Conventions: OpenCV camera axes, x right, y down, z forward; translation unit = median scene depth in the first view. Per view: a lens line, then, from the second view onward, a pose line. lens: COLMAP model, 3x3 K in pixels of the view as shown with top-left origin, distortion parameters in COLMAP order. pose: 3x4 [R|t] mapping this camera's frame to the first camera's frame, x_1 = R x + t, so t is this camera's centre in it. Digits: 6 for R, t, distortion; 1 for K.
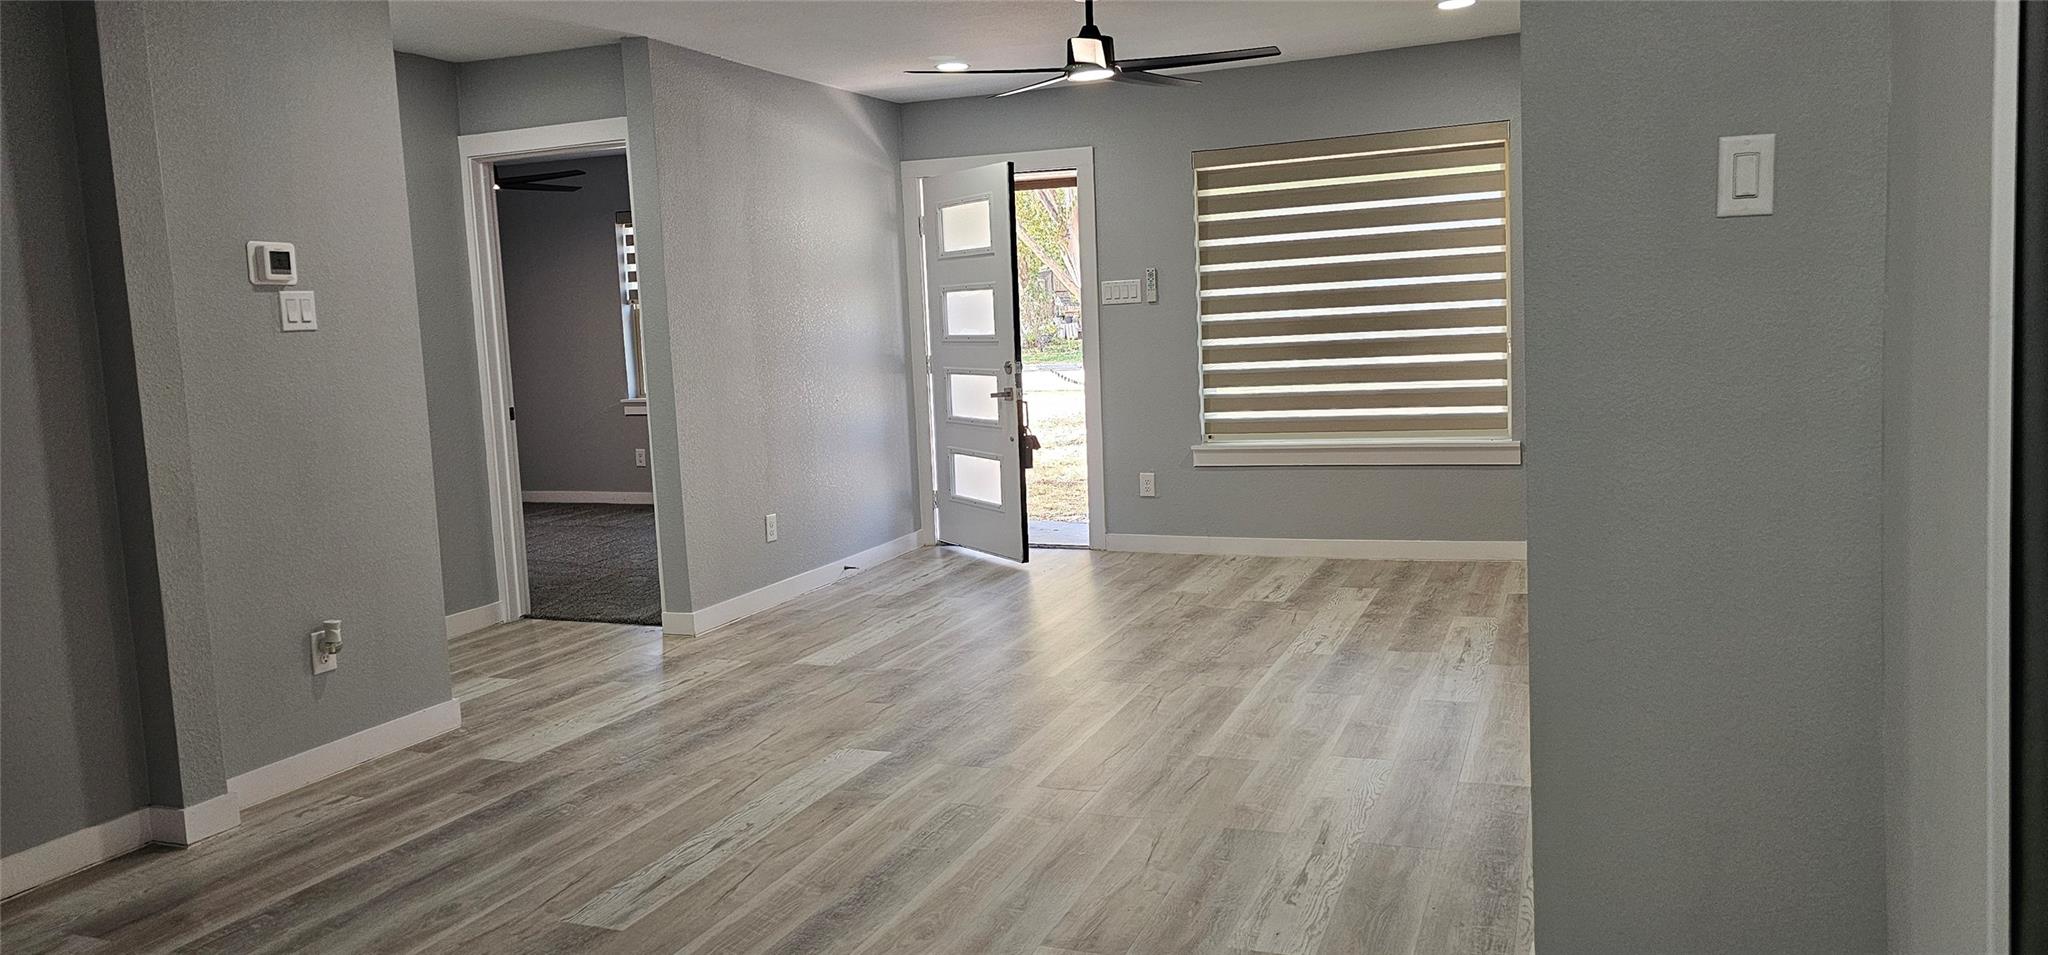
lens RADIAL K [[1380.0, 0, 1024.9], [0, 1380.0, 446.7], [0, 0, 1]] dist [0.065697, -0.000353]
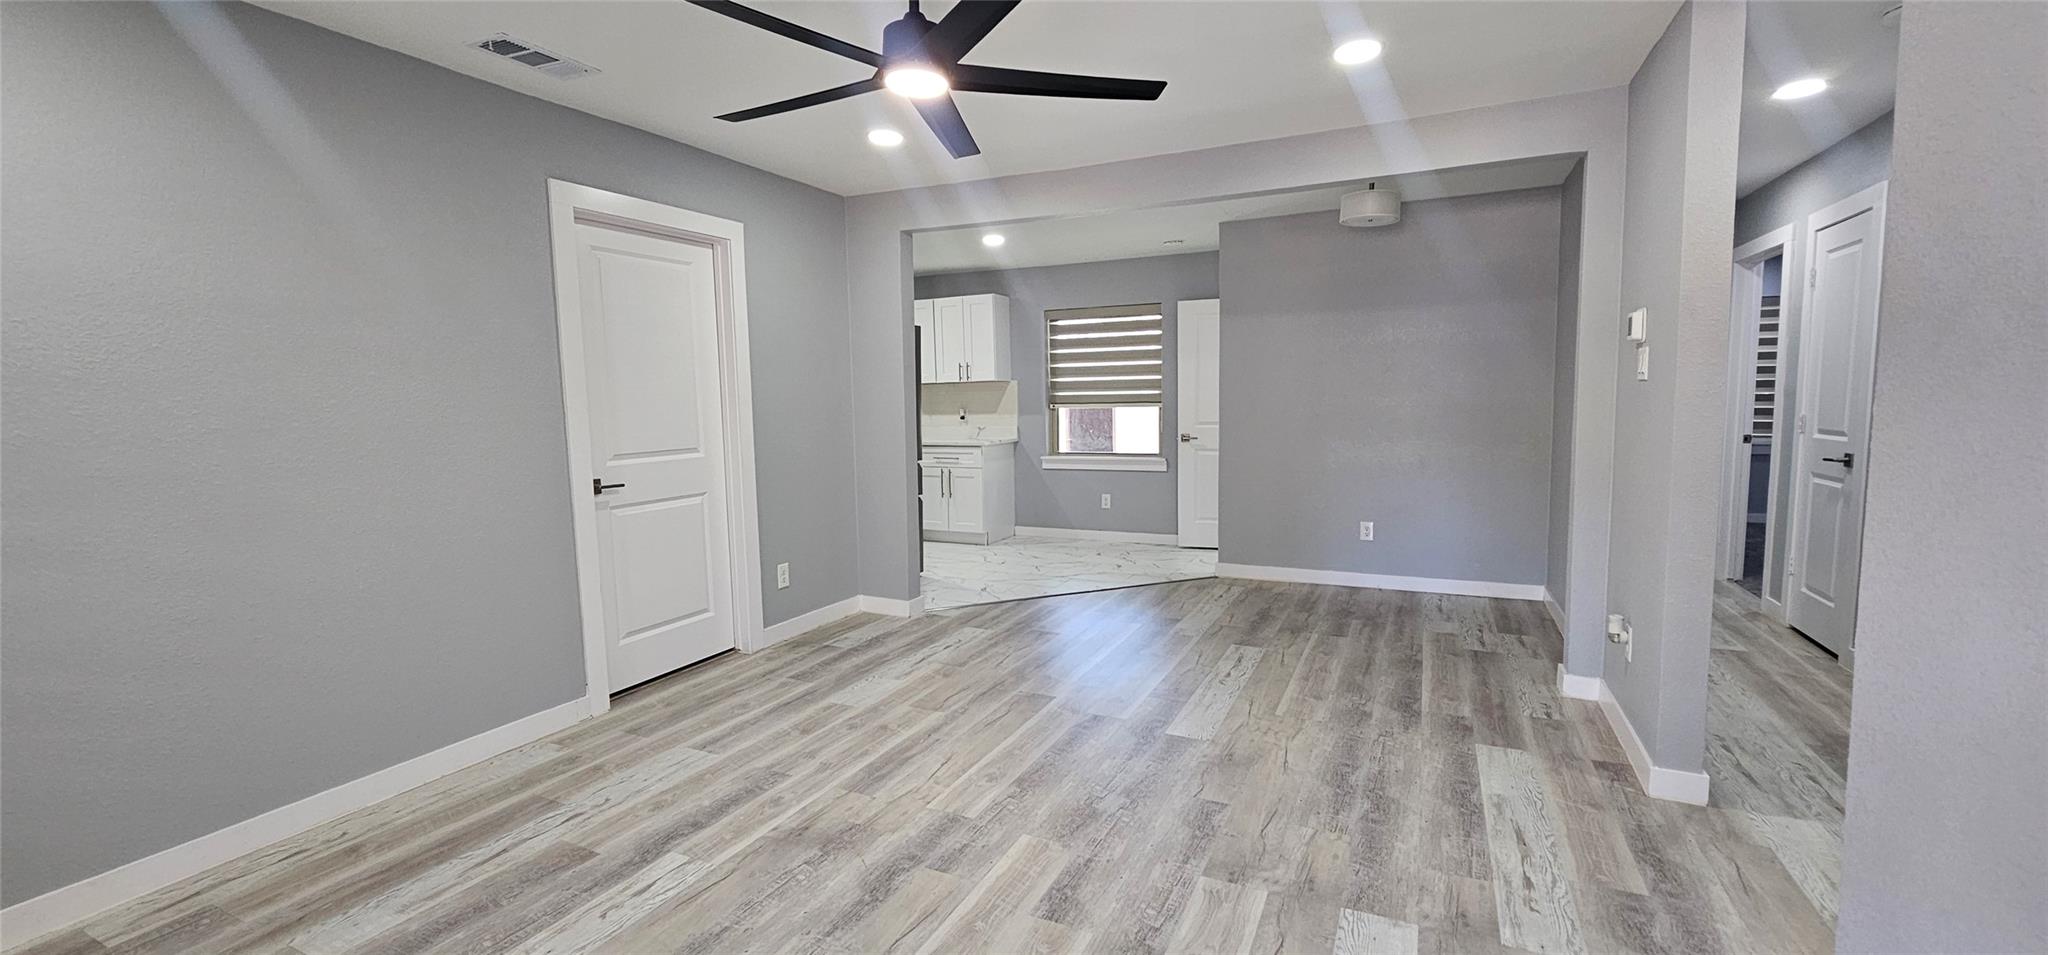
lens RADIAL K [[838.0, 0, 1024.0], [0, 838.0, 477.5], [0, 0, 1]] dist [0.000655, -0.000512]
pose [[-0.996103, 0.056897, 0.067392, -0.031721], [0.068698, 0.979712, 0.188266, -0.172200], [-0.055313, 0.192162, -0.979803, 1.751652]]
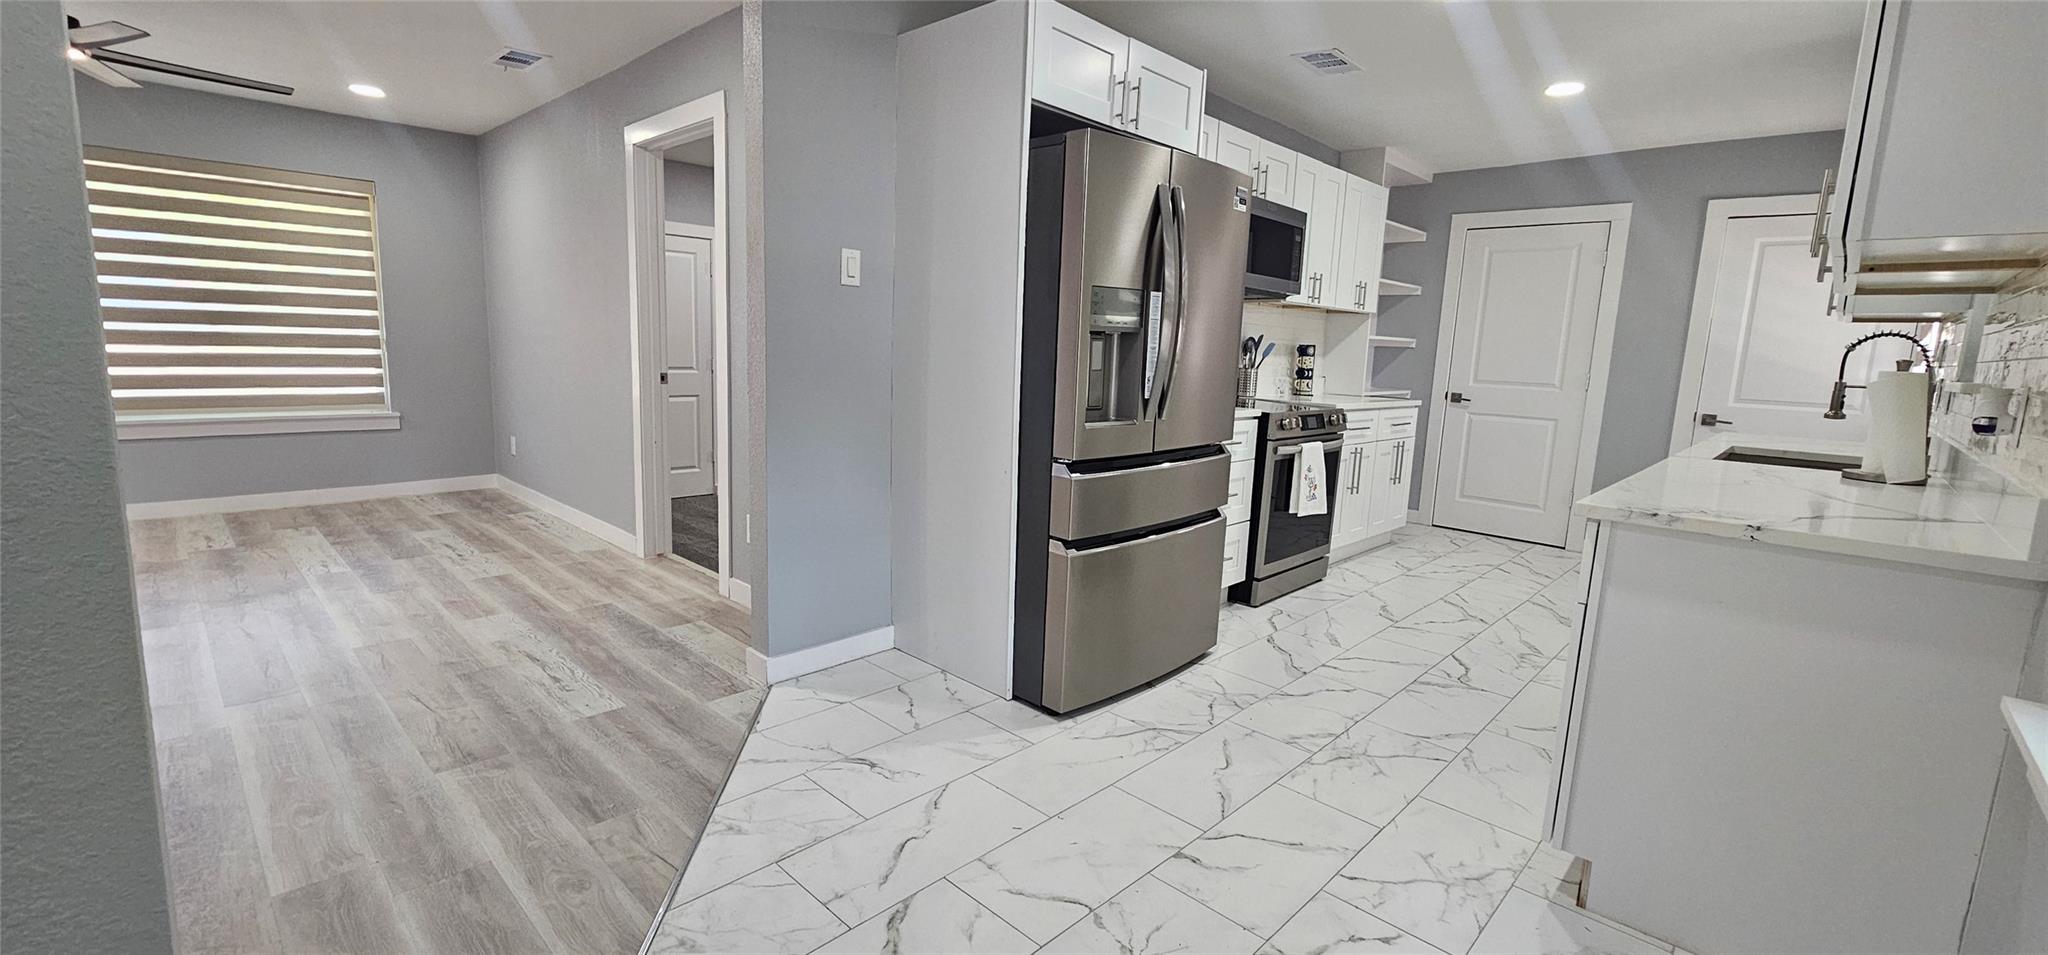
lens RADIAL K [[850.1, 0, 1024.0], [0, 850.1, 477.5], [0, 0, 1]] dist [0.019394, -0.020721]
pose [[0.373567, -0.085897, 0.923617, -0.348158], [0.032608, 0.996304, 0.079468, 0.021975], [-0.927030, 0.000431, 0.374988, 0.123095]]
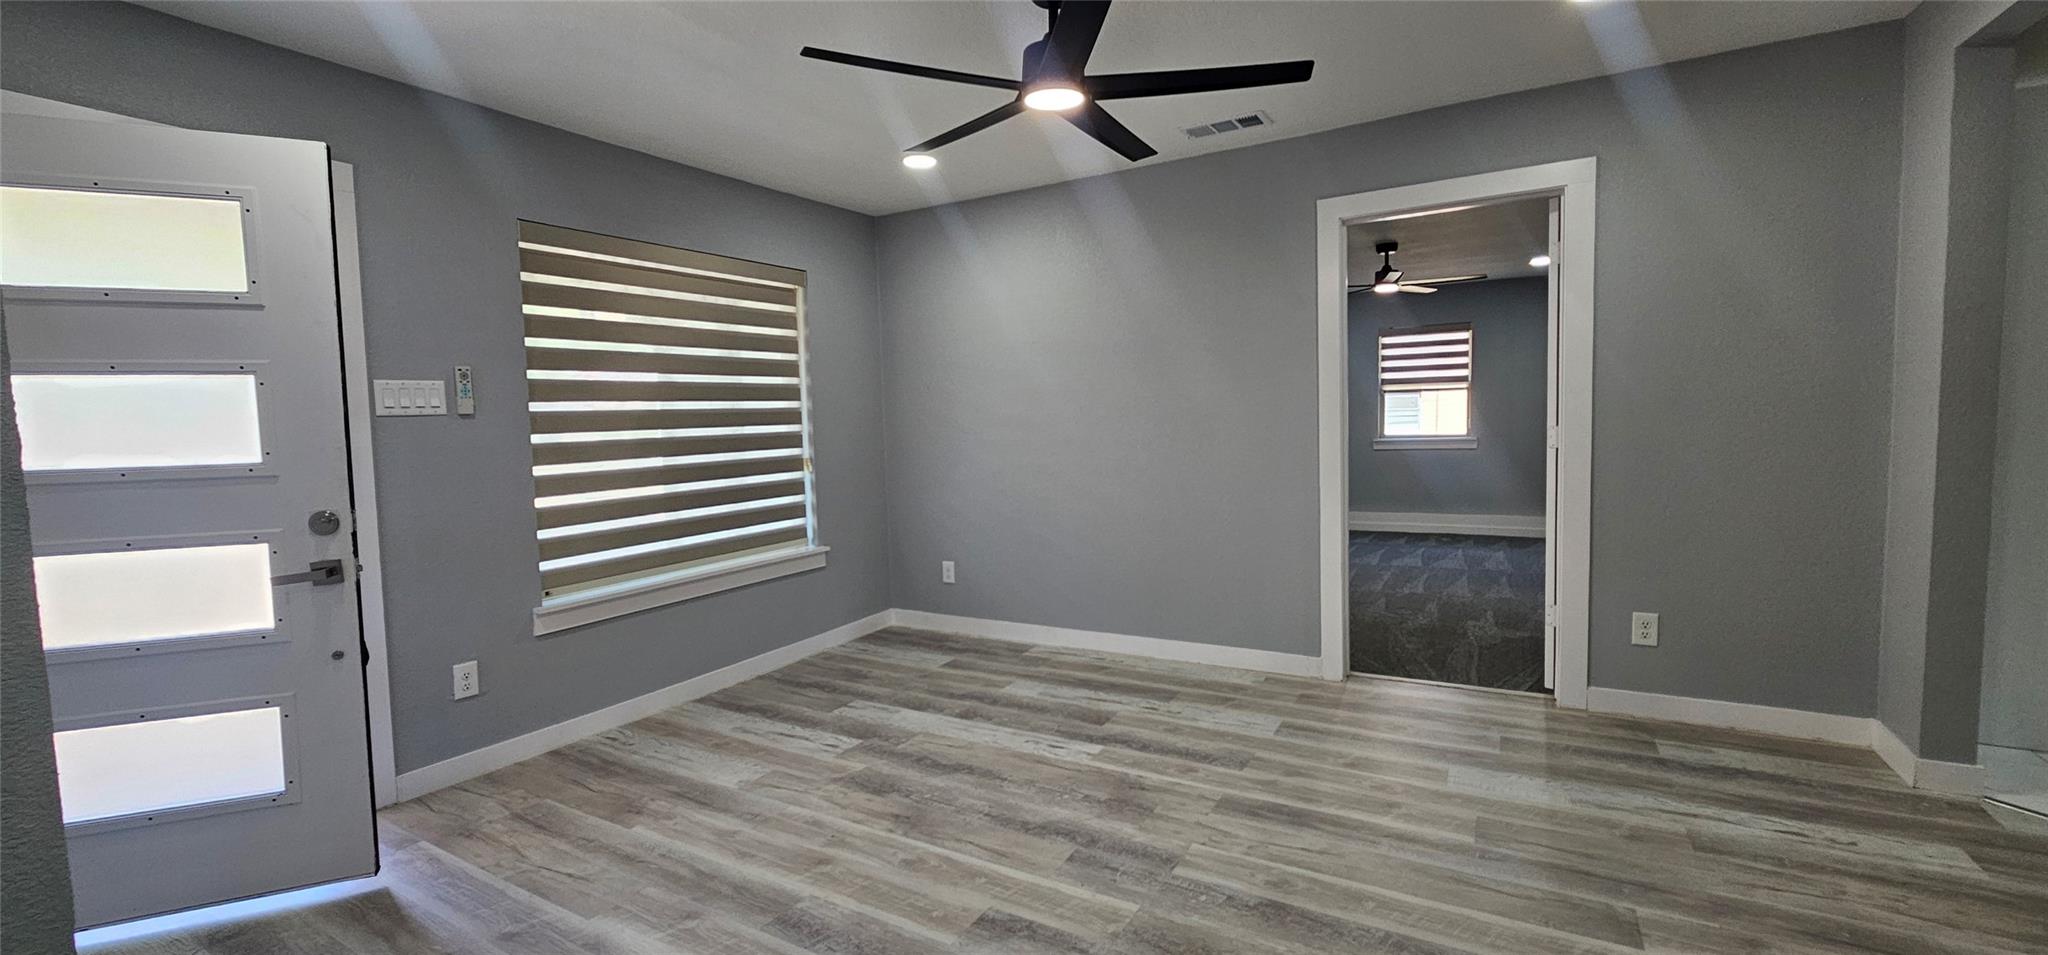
lens RADIAL K [[838.0, 0, 1024.0], [0, 838.0, 477.5], [0, 0, 1]] dist [0.000655, -0.000512]
pose [[0.146501, -0.027693, 0.988823, -0.497152], [0.116078, 0.993183, 0.010617, -0.079610], [-0.982376, 0.113225, 0.148717, 1.161075]]
